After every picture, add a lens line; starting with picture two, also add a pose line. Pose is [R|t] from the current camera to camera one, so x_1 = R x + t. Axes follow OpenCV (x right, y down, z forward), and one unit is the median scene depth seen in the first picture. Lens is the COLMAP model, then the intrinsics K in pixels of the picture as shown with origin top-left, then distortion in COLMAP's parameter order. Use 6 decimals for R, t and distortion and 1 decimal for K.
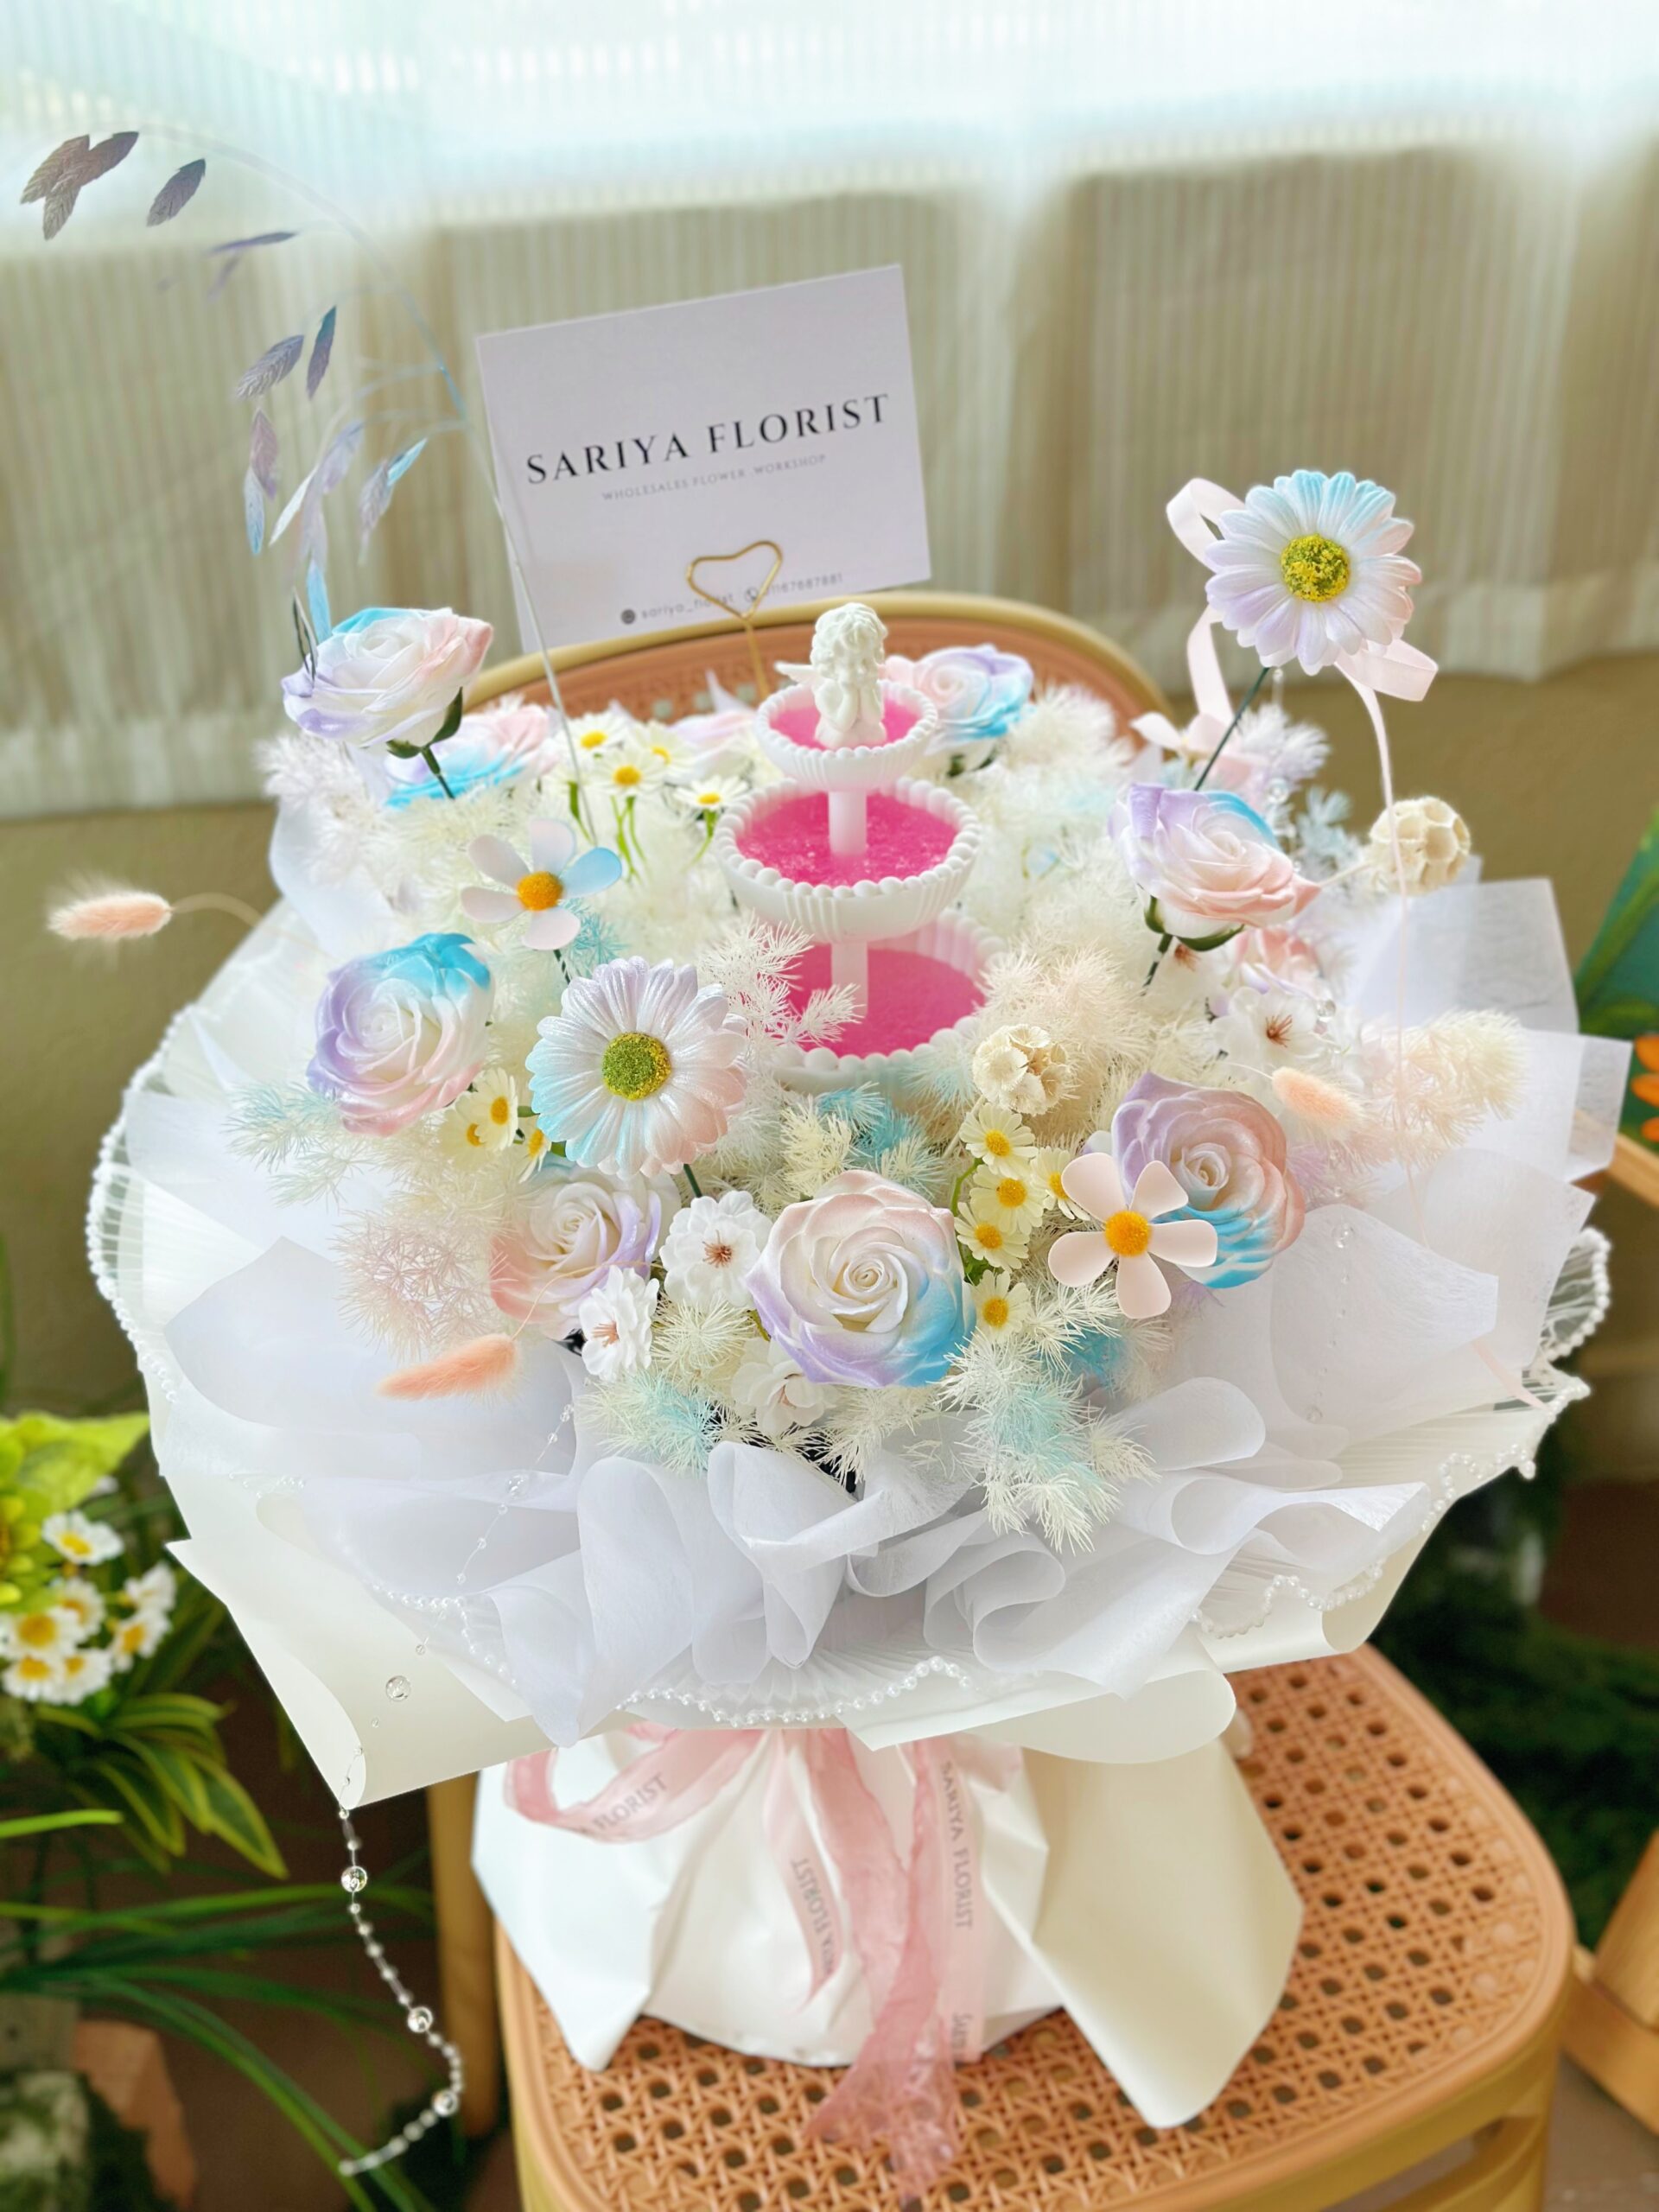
lens RADIAL K [[3165.1, 0, 829.5], [0, 3165.1, 1106.0], [0, 0, 1]] dist [0.175361, -0.351298]
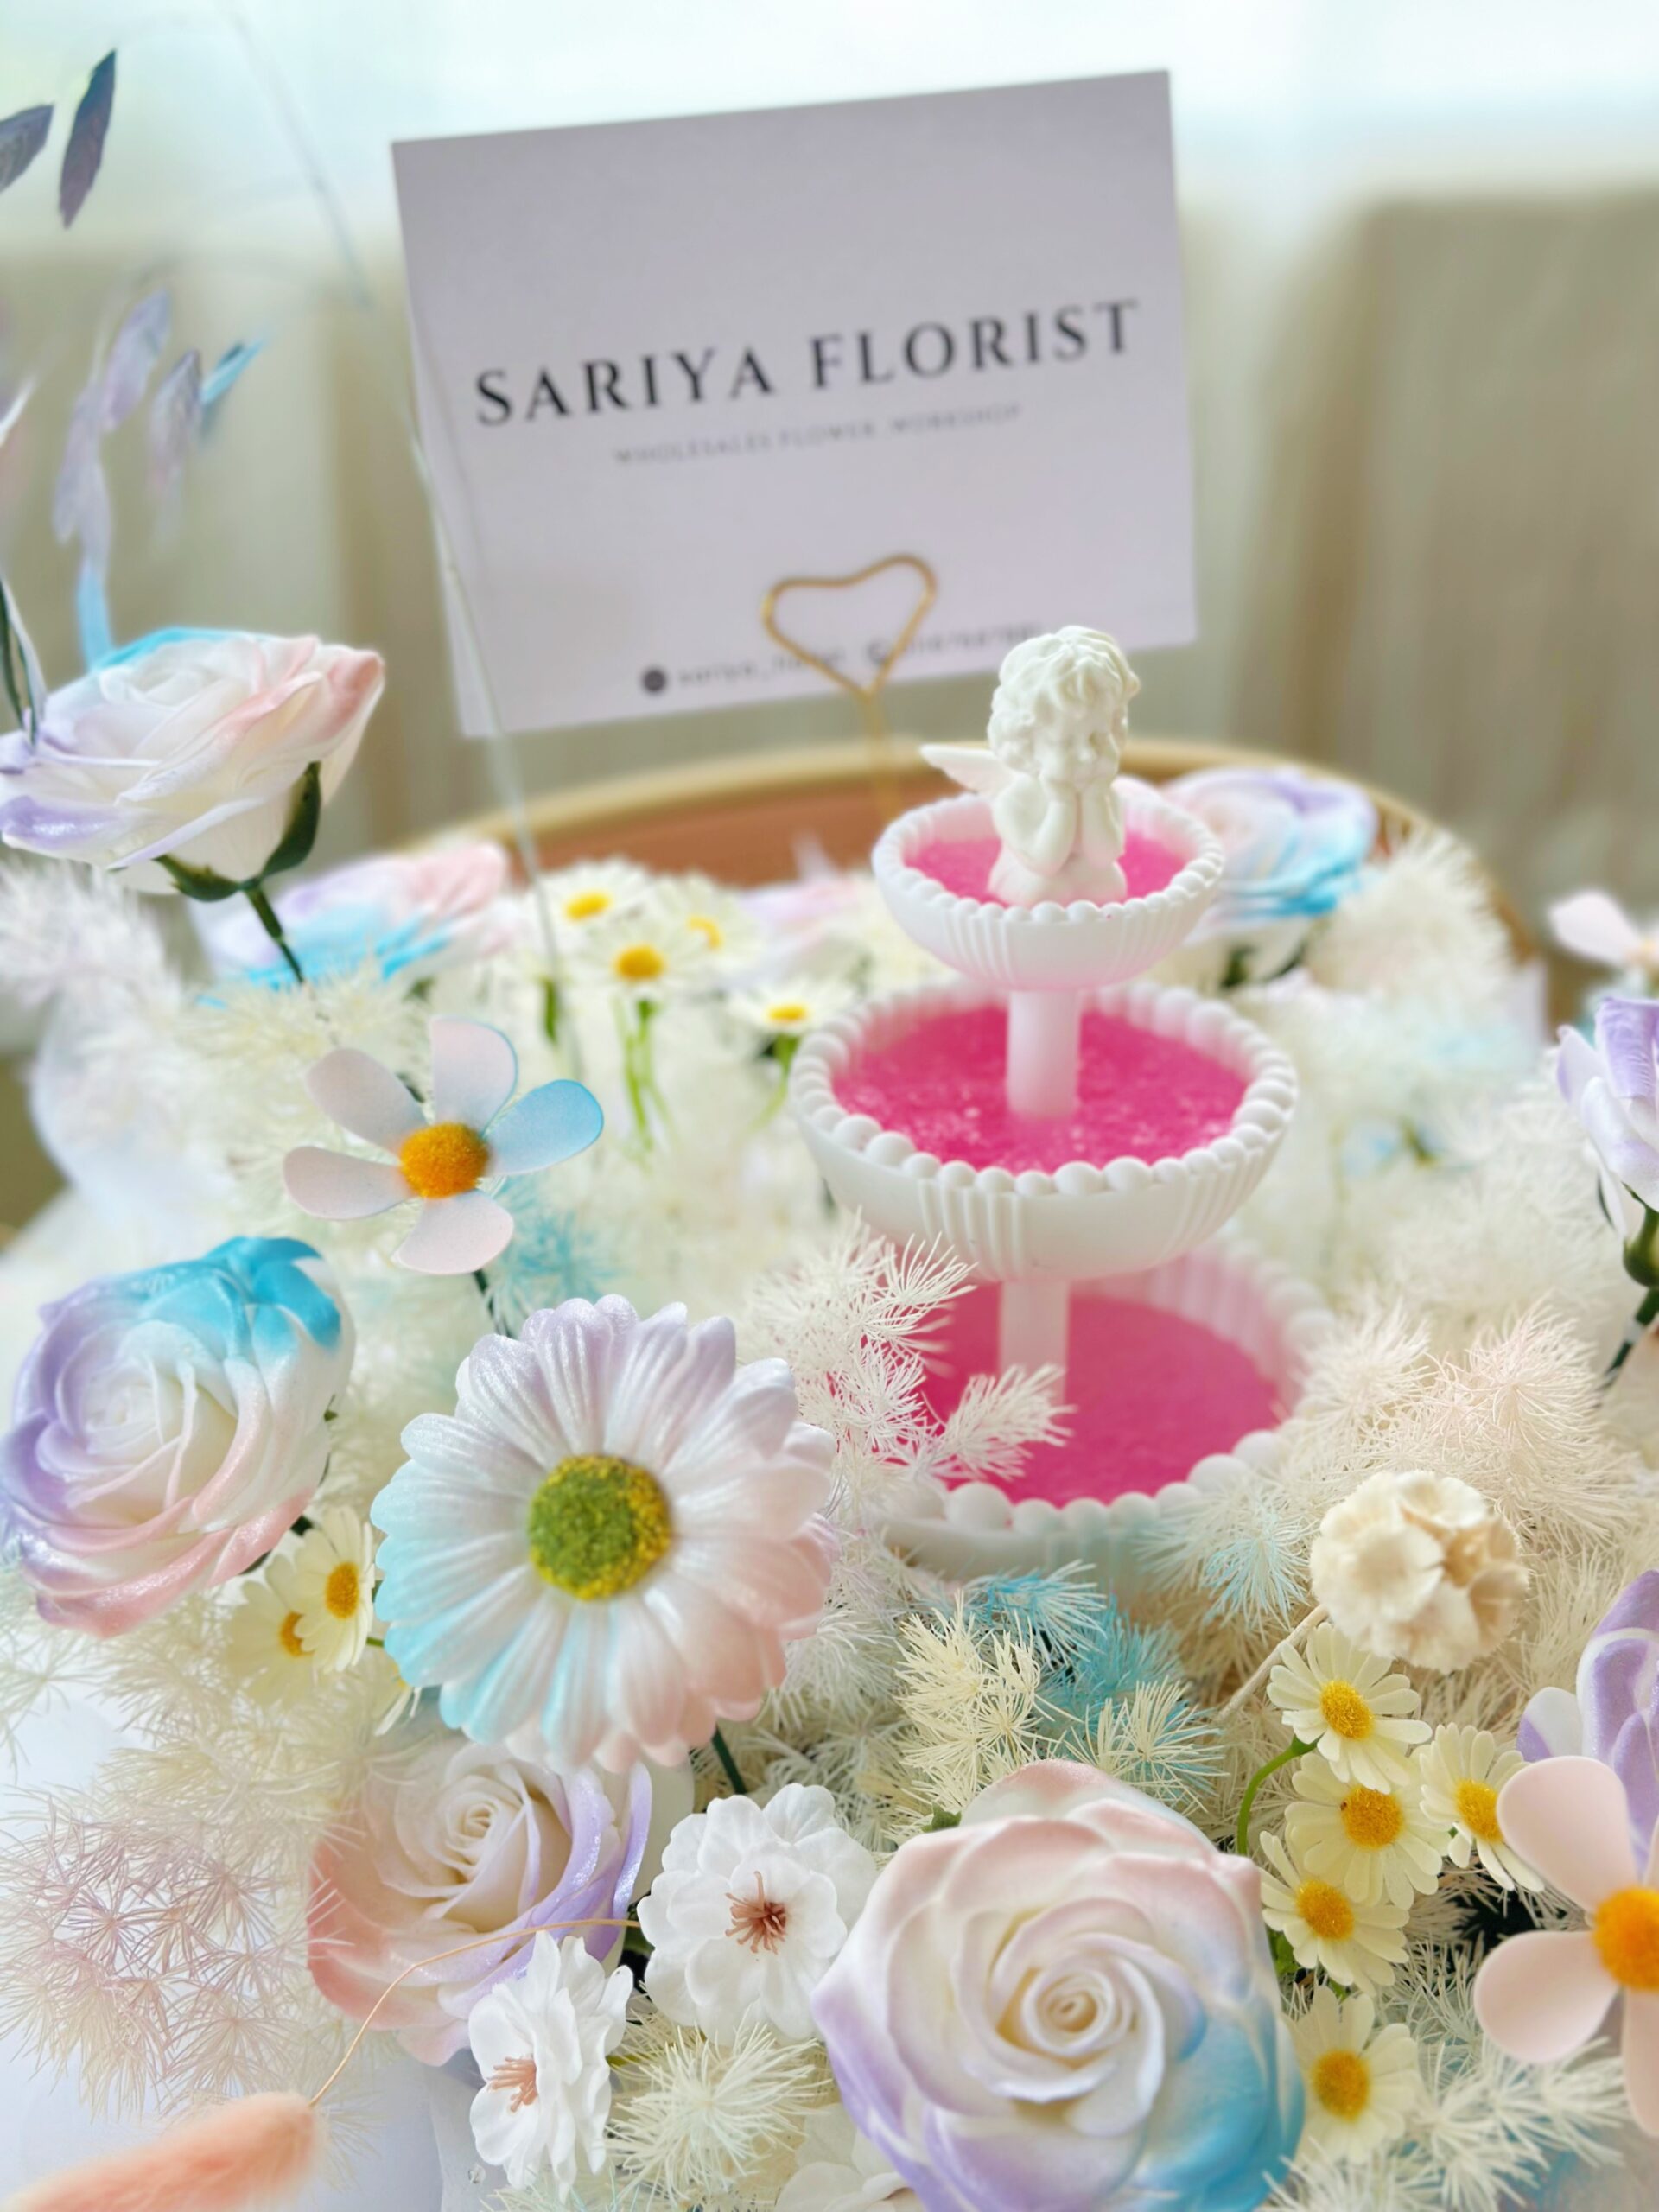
lens RADIAL K [[3165.1, 0, 829.5], [0, 3165.1, 1106.0], [0, 0, 1]] dist [0.175361, -0.351298]
pose [[0.998734, 0.035513, -0.035638, -0.011083], [-0.039022, 0.993898, -0.103169, -0.025827], [0.031757, 0.104429, 0.994025, 0.489247]]
